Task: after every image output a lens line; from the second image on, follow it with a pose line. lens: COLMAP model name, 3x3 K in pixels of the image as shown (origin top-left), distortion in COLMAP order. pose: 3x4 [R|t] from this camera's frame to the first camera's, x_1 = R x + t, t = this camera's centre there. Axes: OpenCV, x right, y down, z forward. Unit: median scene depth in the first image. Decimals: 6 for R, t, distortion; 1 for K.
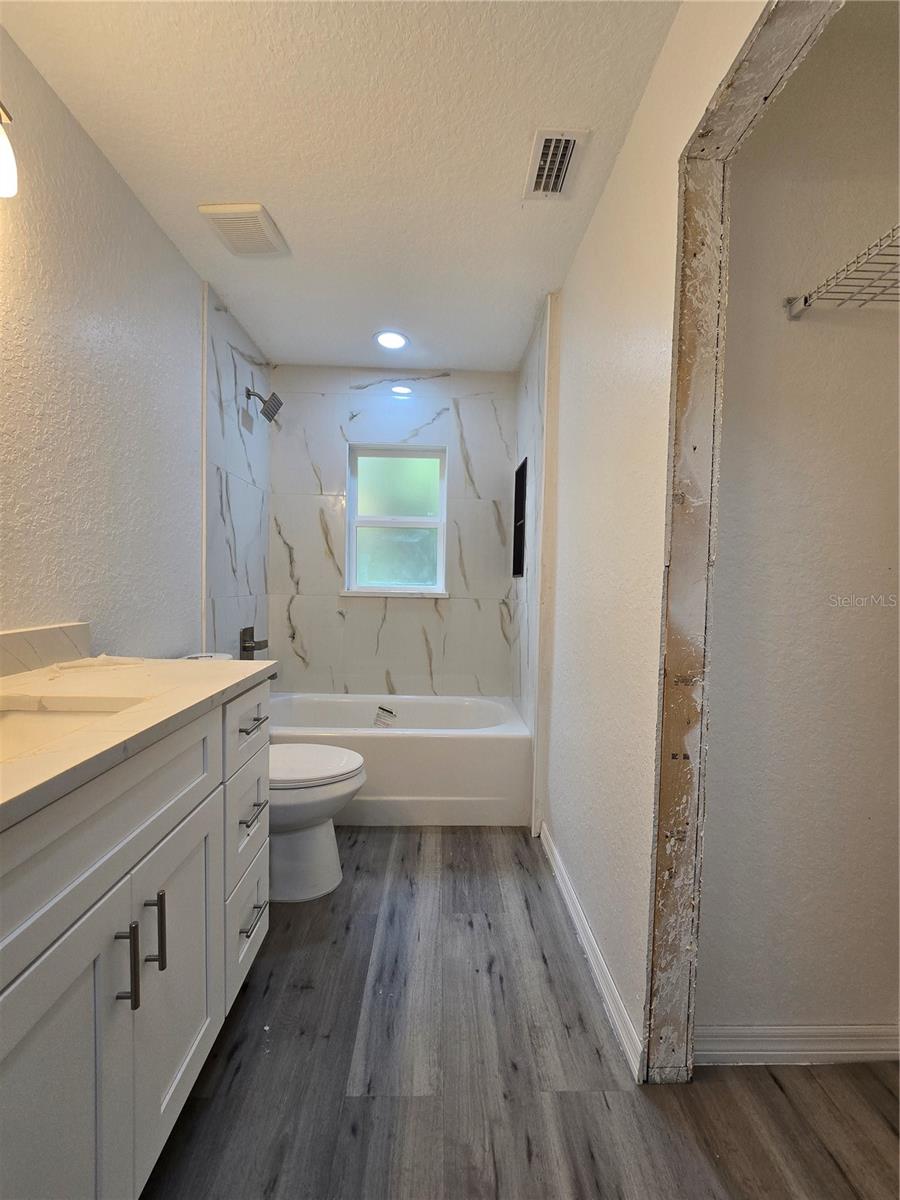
lens RADIAL K [[491.2, 0, 450.0], [0, 491.2, 600.0], [0, 0, 1]] dist [-0.003917, -0.000650]
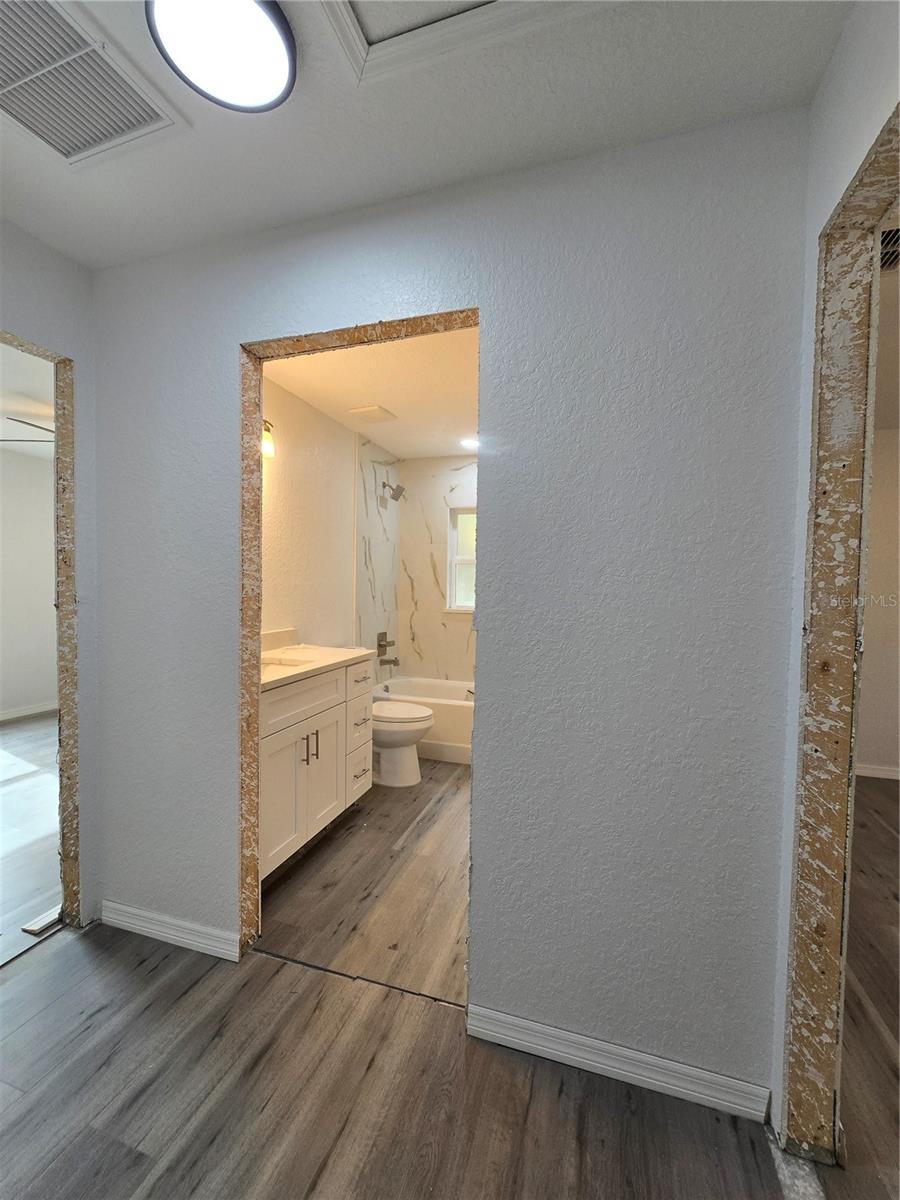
lens RADIAL K [[491.2, 0, 450.0], [0, 491.2, 600.0], [0, 0, 1]] dist [-0.003917, -0.000650]
pose [[0.943885, 0.007271, -0.330195, 0.391280], [-0.011766, 0.999863, -0.011618, -0.039755], [0.330066, 0.014851, 0.943841, -0.524078]]
